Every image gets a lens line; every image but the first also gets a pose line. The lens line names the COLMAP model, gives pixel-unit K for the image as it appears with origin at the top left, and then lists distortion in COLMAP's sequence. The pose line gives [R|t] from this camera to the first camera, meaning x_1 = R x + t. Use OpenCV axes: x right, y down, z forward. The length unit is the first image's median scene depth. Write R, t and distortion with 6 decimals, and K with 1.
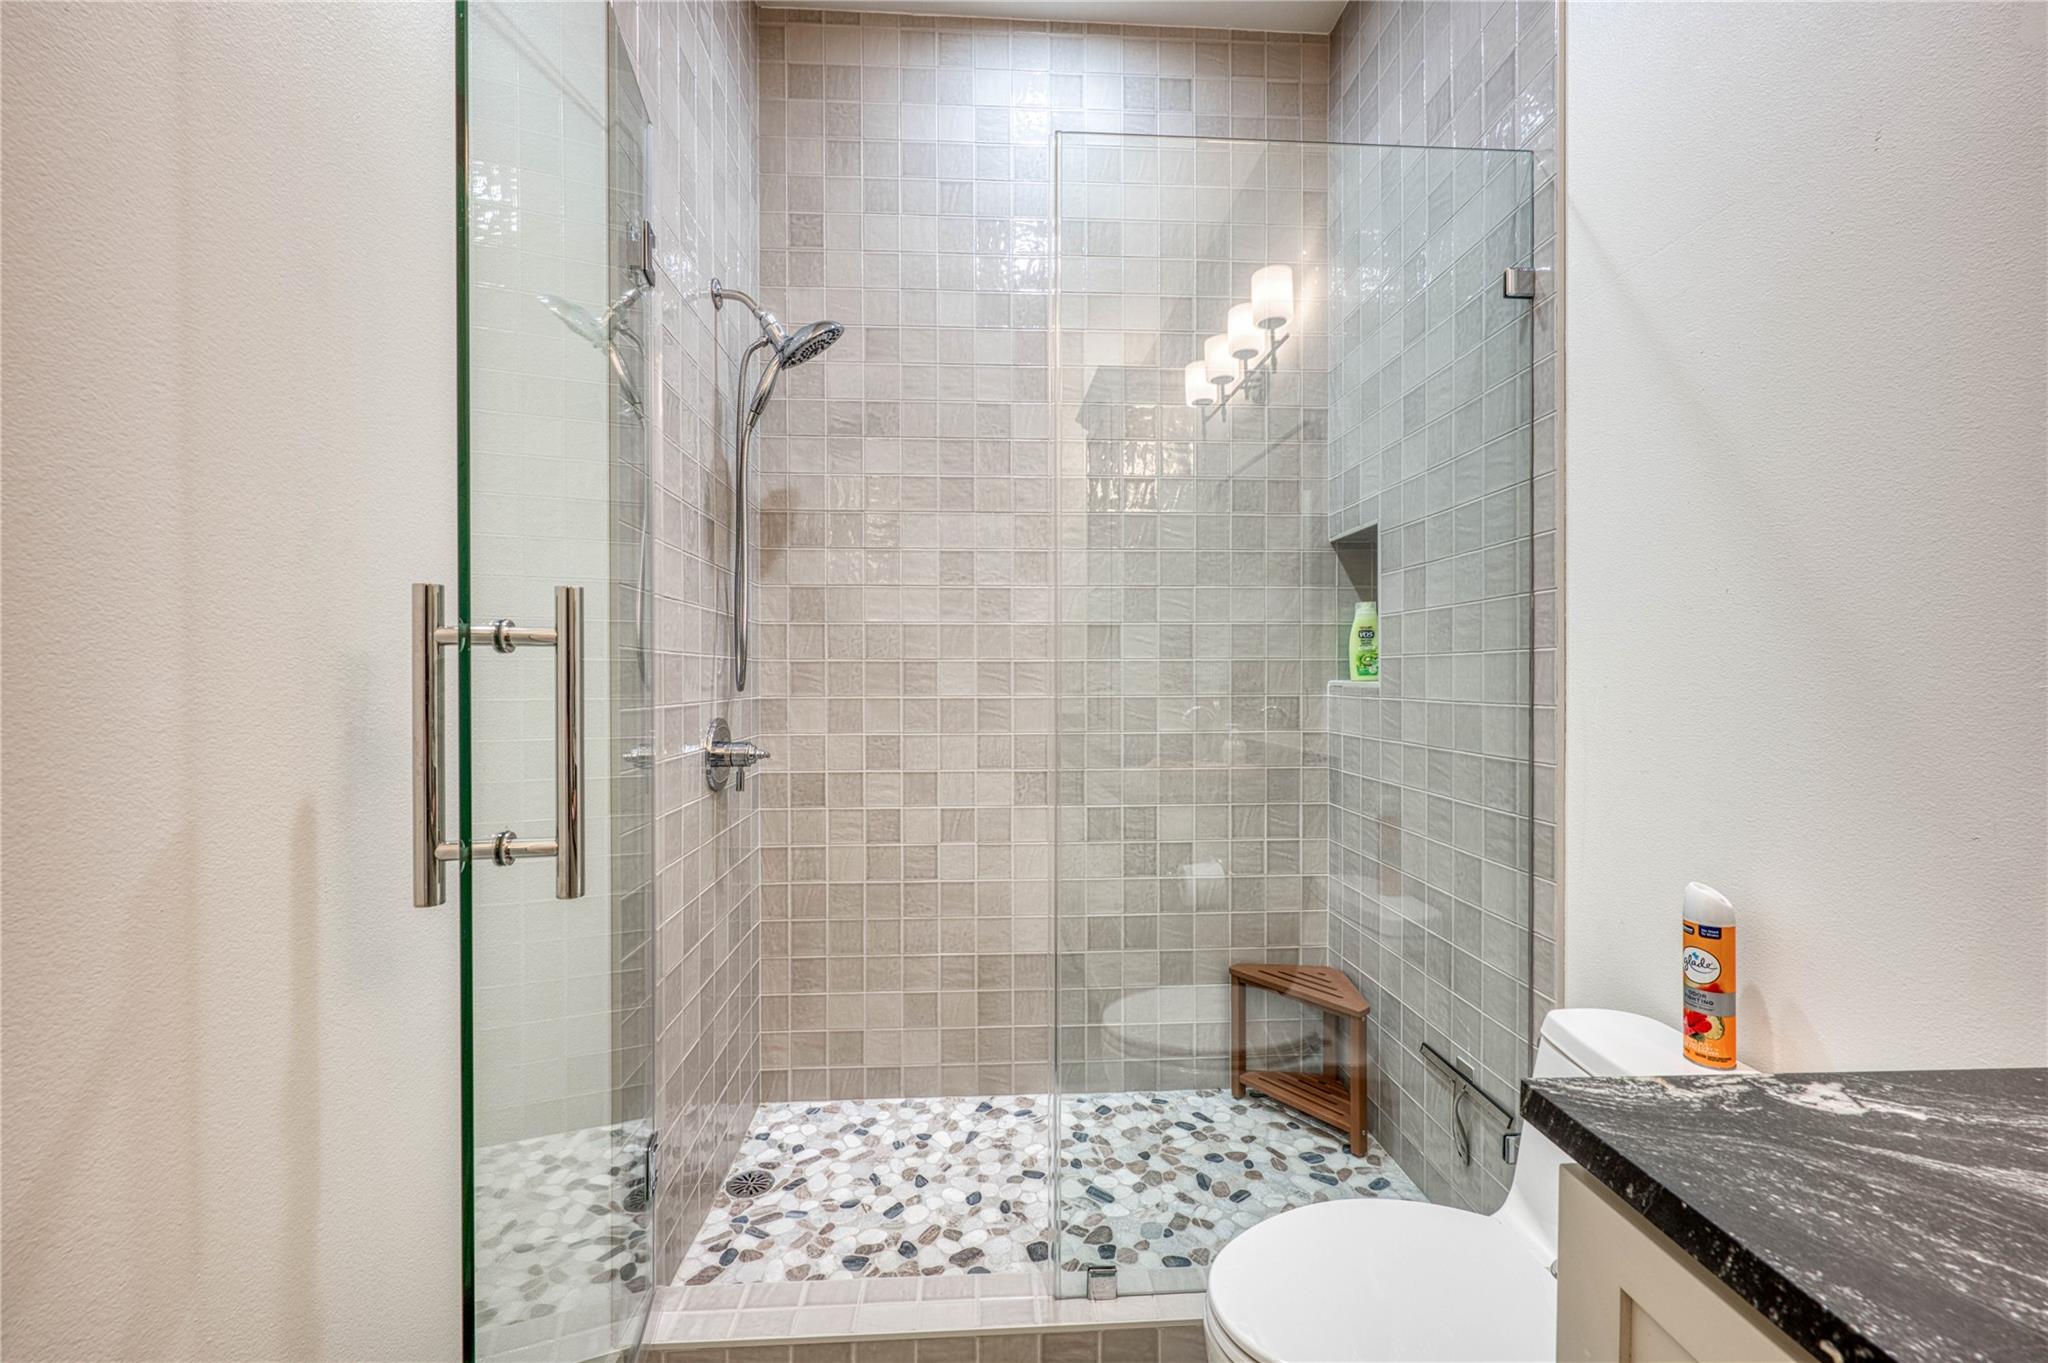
lens RADIAL K [[804.7, 0, 1016.2], [0, 804.7, 681.4], [0, 0, 1]] dist [-0.000437, 0.000504]
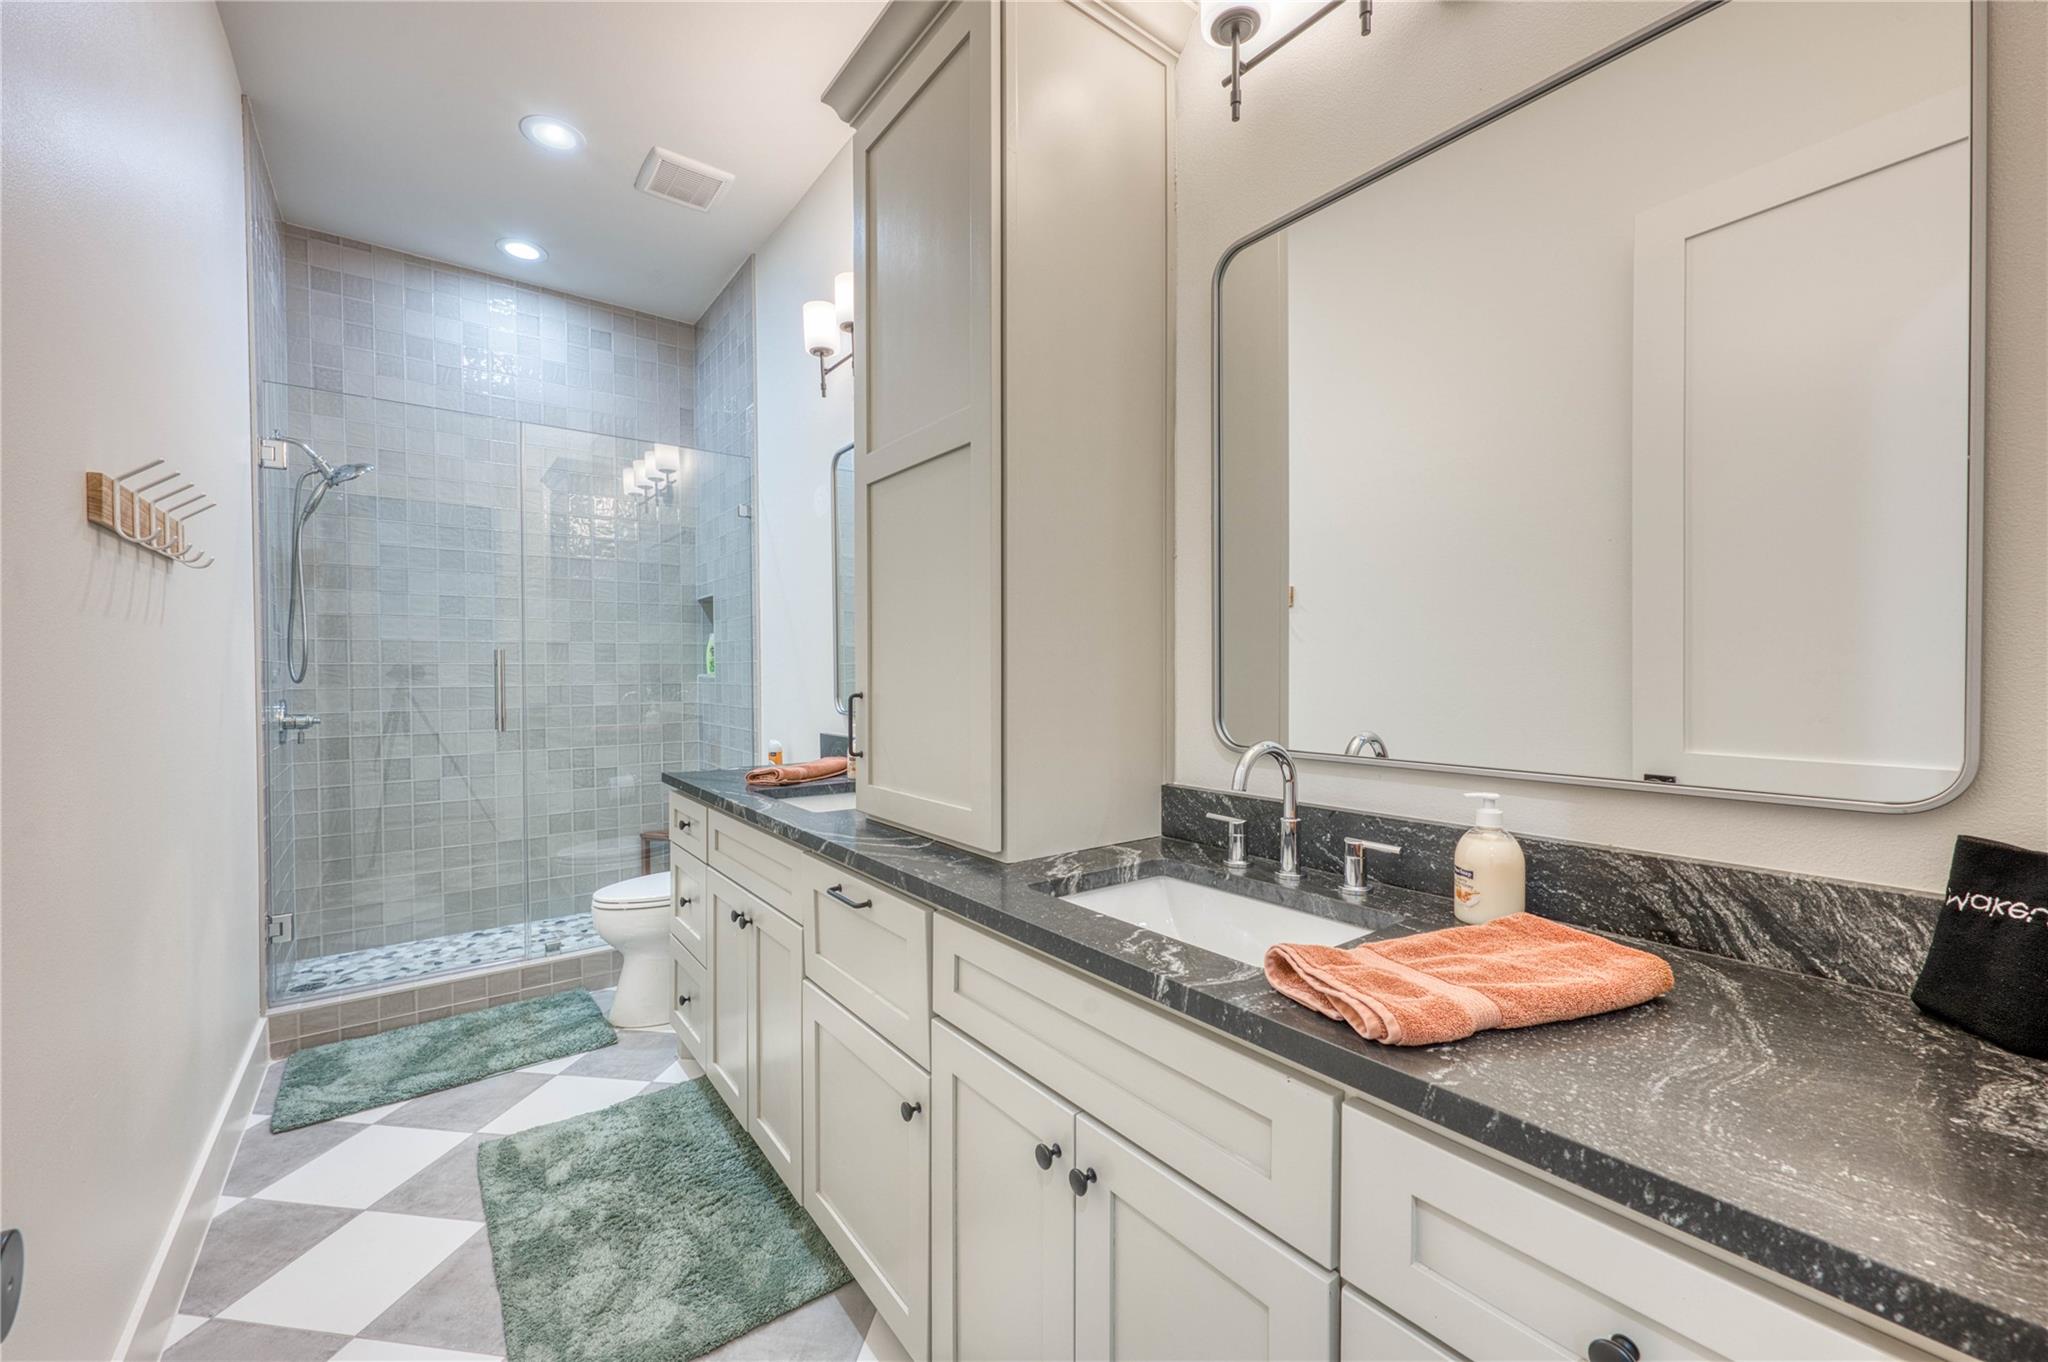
lens RADIAL K [[804.7, 0, 1016.2], [0, 804.7, 680.9], [0, 0, 1]] dist [-0.000437, 0.000504]
pose [[0.827696, -0.011266, 0.561063, -0.047085], [0.010424, 0.999935, 0.004700, 0.013204], [-0.561079, 0.001959, 0.827760, -1.014696]]
